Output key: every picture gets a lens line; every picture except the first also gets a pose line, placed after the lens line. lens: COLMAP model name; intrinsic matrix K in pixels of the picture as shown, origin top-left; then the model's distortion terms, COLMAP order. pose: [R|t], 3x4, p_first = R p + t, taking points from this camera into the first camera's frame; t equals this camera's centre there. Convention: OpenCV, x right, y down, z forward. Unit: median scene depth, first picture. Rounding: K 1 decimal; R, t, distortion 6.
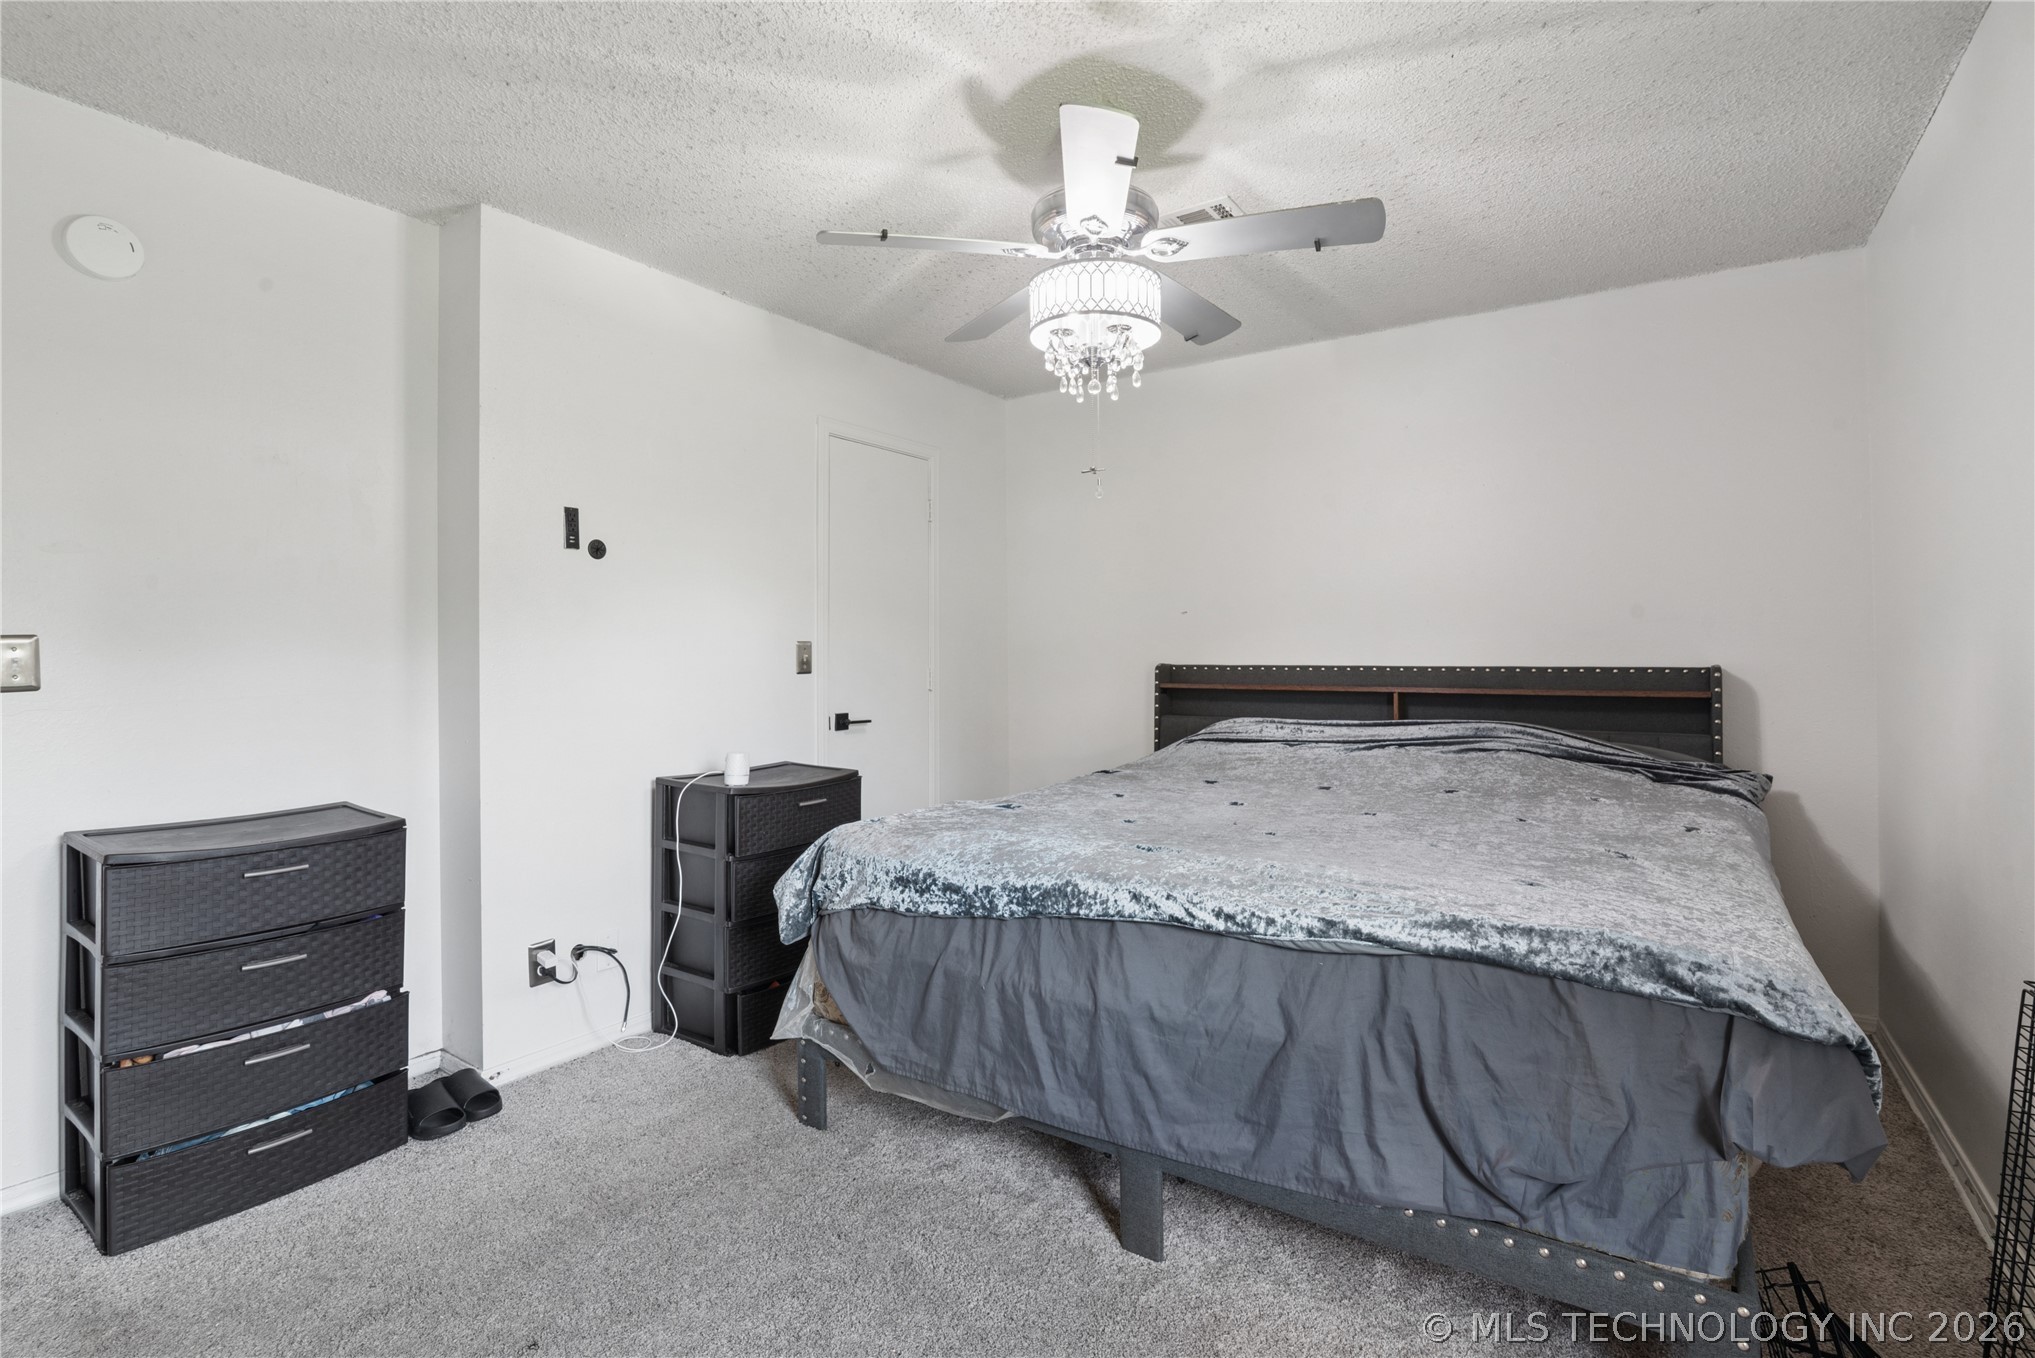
lens RADIAL K [[957.5, 0, 1015.2], [0, 957.5, 634.1], [0, 0, 1]] dist [-0.002454, -0.000073]
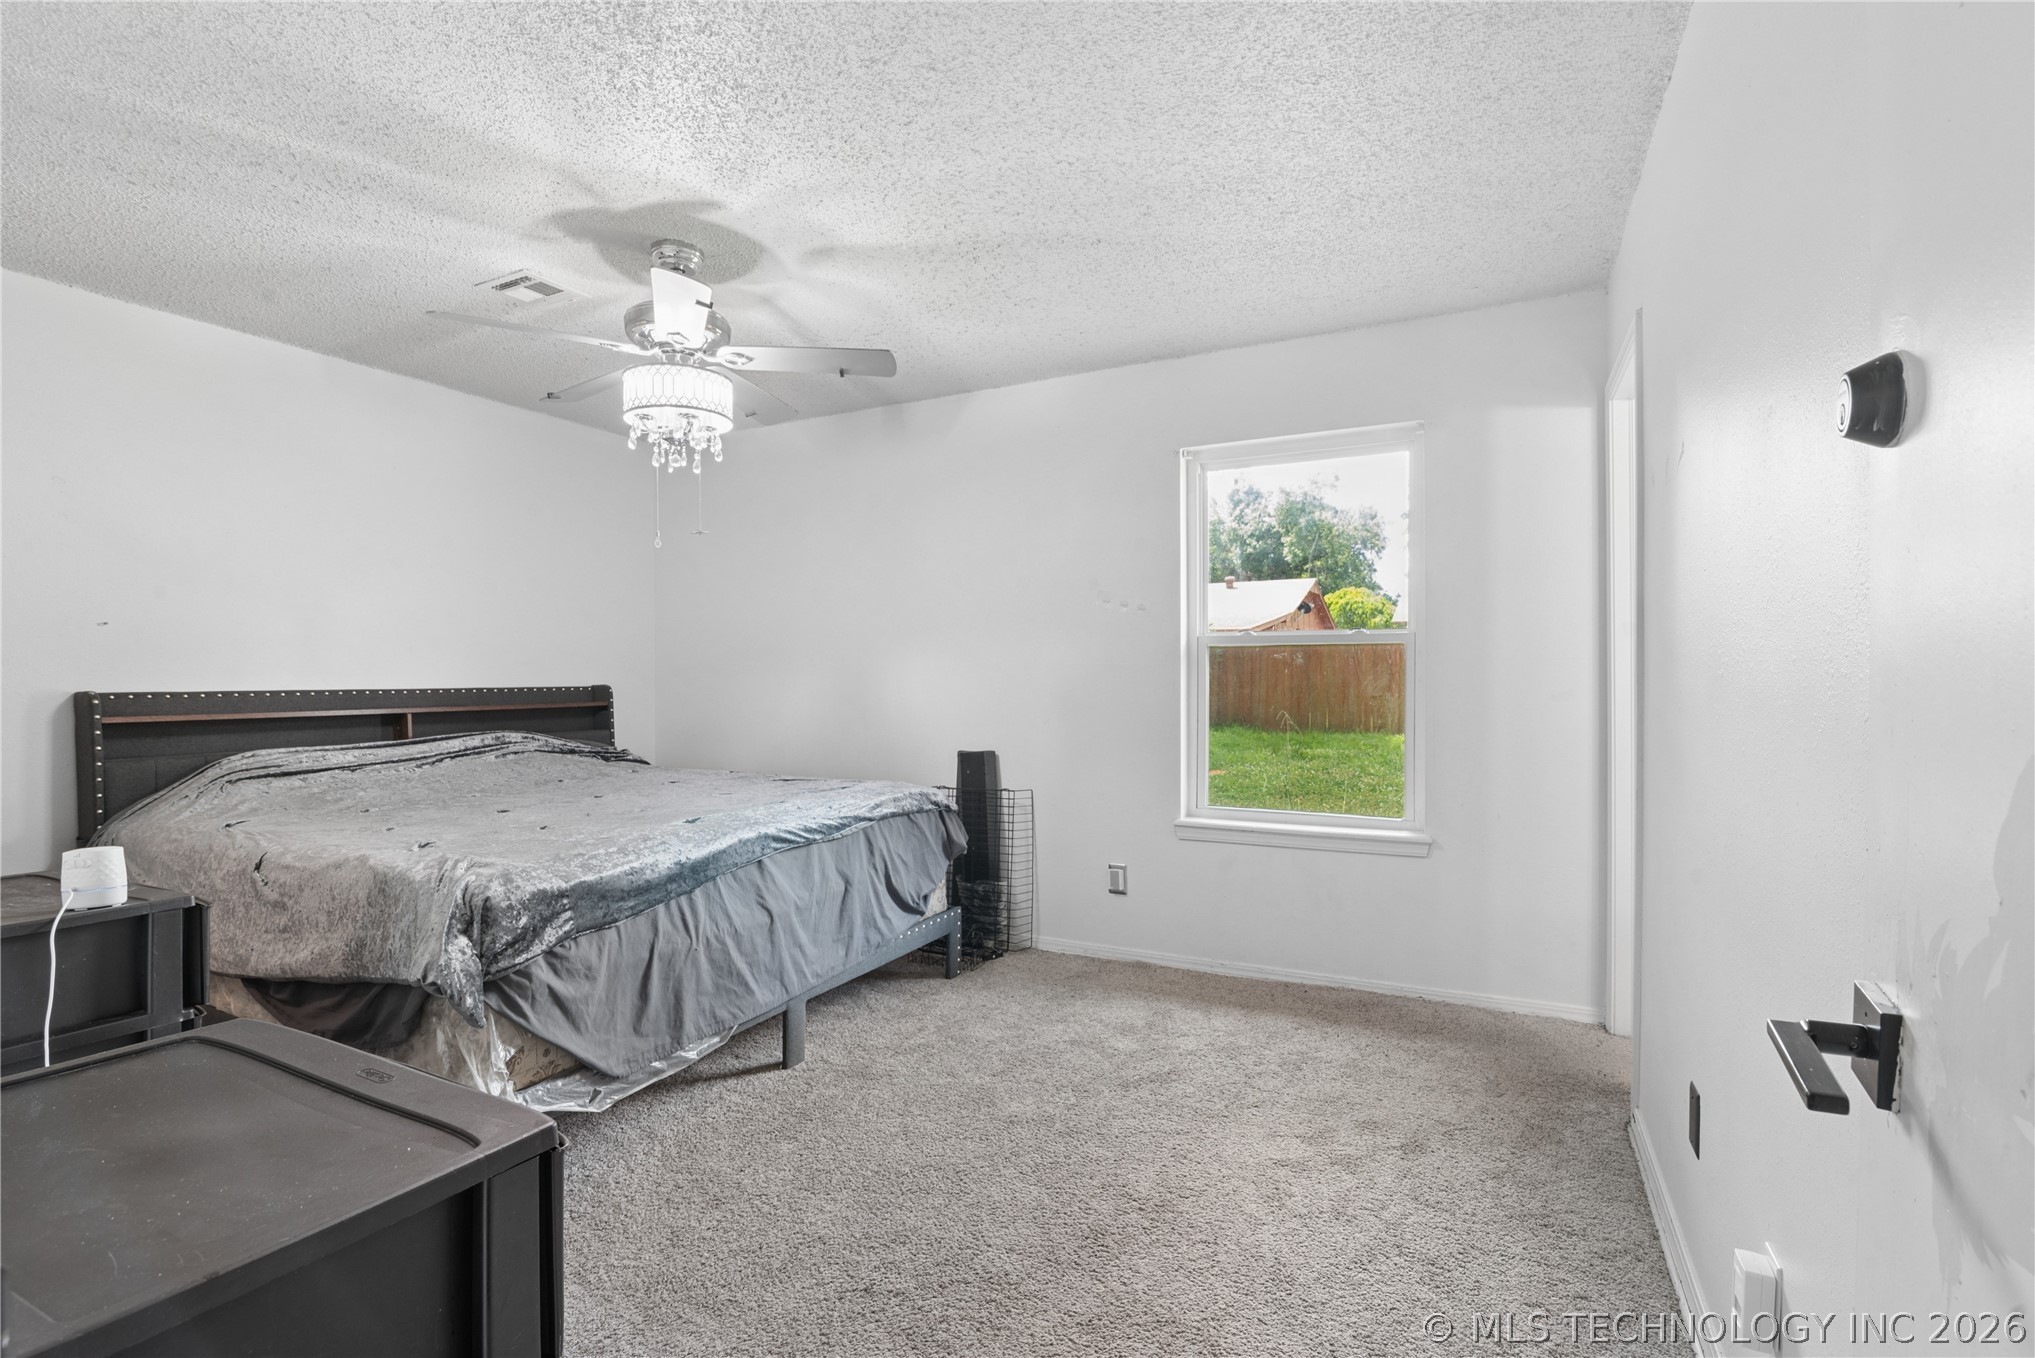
lens RADIAL K [[938.6, 0, 1017.5], [0, 938.6, 679.0], [0, 0, 1]] dist [-0.000449, 0.000023]
pose [[-0.119418, 0.000251, 0.992844, -1.188277], [-0.015696, 0.999875, -0.002141, 0.021607], [-0.992720, -0.015839, -0.119399, 0.700255]]
